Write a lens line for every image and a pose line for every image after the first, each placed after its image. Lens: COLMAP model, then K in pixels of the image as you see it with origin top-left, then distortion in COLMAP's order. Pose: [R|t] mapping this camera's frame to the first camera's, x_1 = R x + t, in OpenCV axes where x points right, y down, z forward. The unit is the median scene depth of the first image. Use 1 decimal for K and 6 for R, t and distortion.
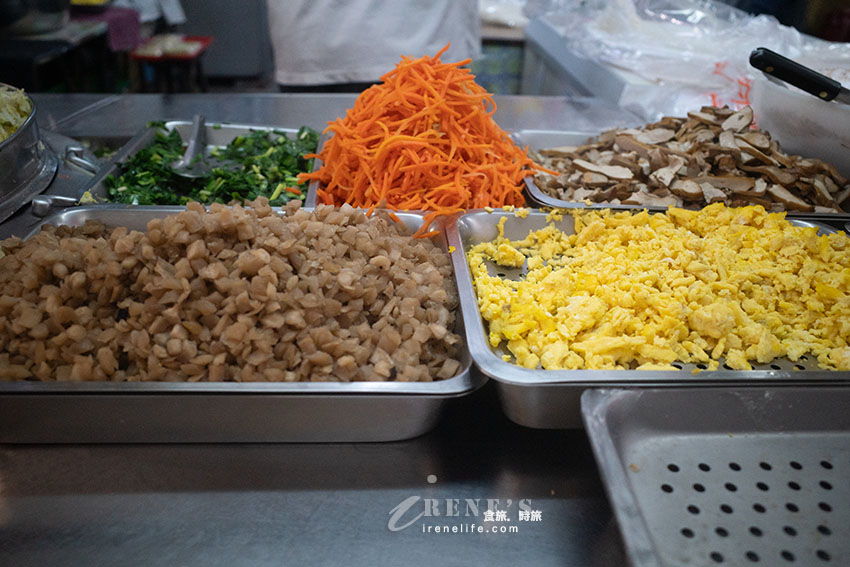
lens RADIAL K [[674.2, 0, 421.5], [0, 674.2, 285.5], [0, 0, 1]] dist [-0.061902, 0.058317]
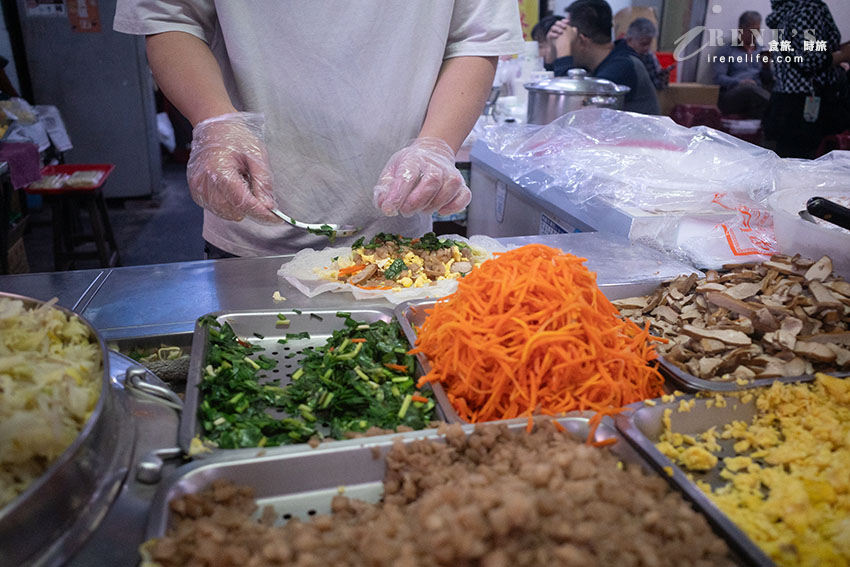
lens RADIAL K [[674.2, 0, 423.0], [0, 674.2, 282.2], [0, 0, 1]] dist [-0.061902, 0.058317]
pose [[0.978907, -0.089983, 0.183425, -0.331269], [0.113927, 0.985661, -0.124469, -0.180086], [-0.169595, 0.142740, 0.975122, 0.109326]]
